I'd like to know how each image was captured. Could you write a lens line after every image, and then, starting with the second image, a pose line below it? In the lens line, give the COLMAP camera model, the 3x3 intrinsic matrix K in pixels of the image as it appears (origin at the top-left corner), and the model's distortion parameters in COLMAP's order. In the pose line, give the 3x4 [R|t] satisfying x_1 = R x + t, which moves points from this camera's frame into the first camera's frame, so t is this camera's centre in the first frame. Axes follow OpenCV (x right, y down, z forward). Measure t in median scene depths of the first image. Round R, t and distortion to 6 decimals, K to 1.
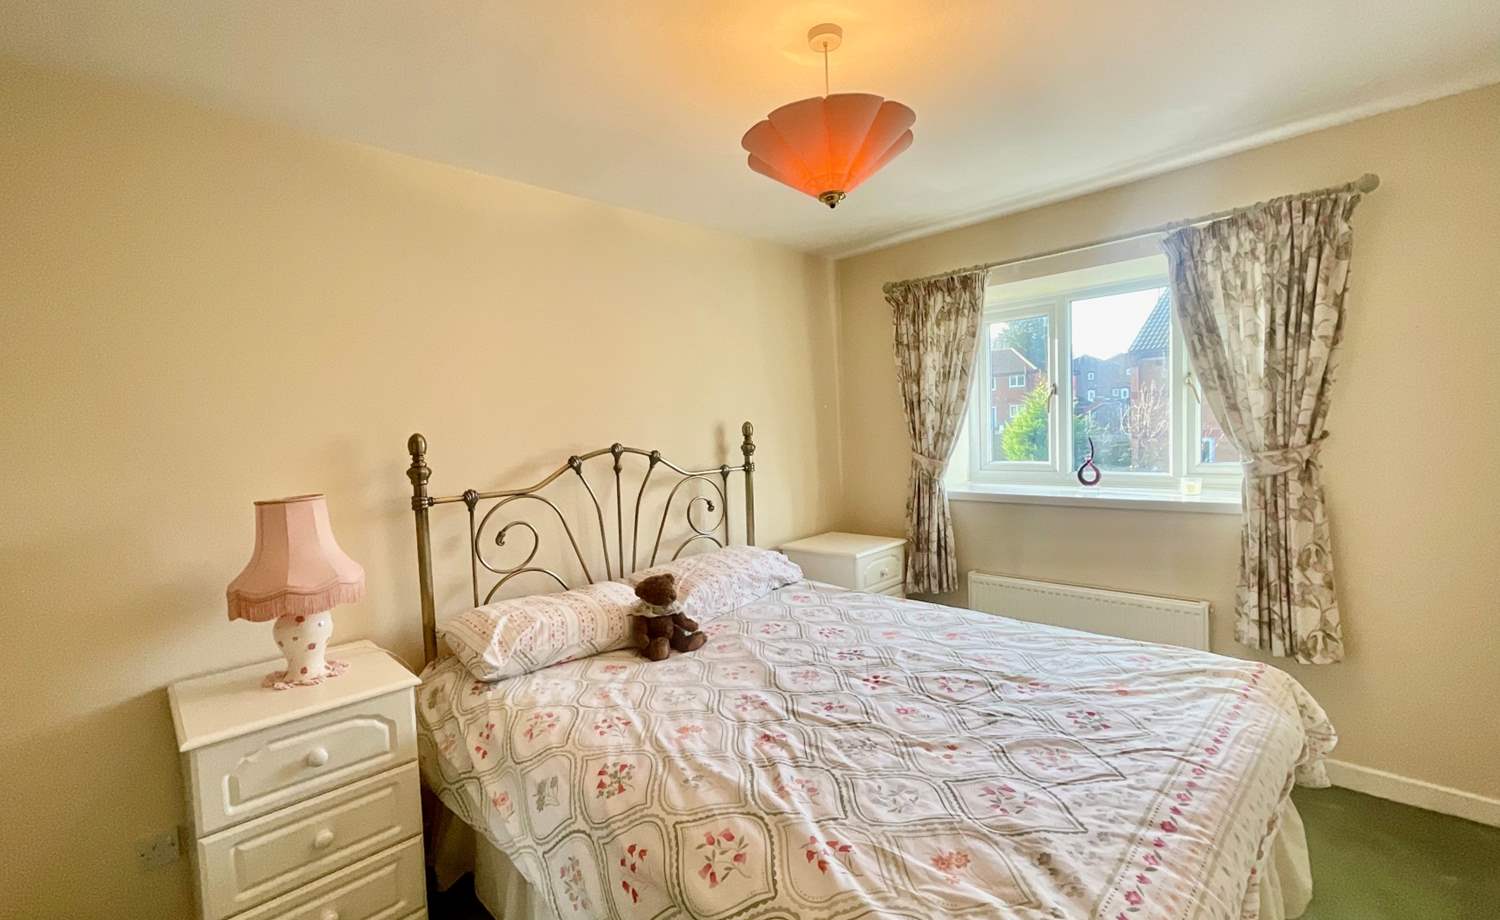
lens RADIAL K [[636.4, 0, 750.0], [0, 636.4, 460.0], [0, 0, 1]] dist [0.001161, -0.000041]
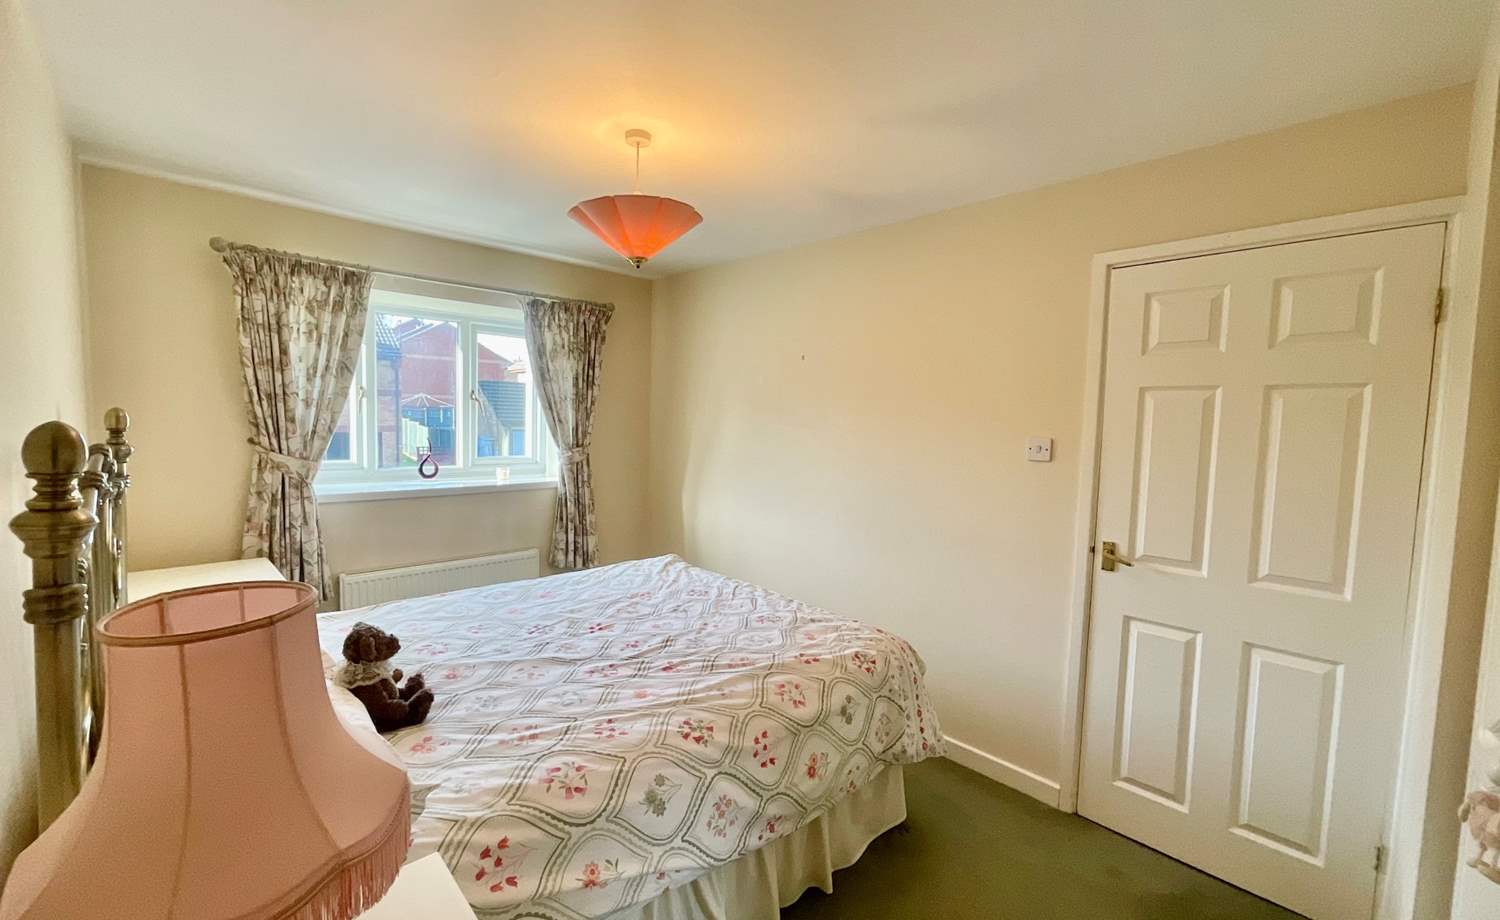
lens RADIAL K [[603.8, 0, 738.6], [0, 603.8, 462.2], [0, 0, 1]] dist [-0.000811, -0.000066]
pose [[0.039081, -0.031538, 0.998738, -0.947880], [0.024282, 0.999237, 0.030604, -0.018360], [-0.998941, 0.023055, 0.039817, 0.629403]]
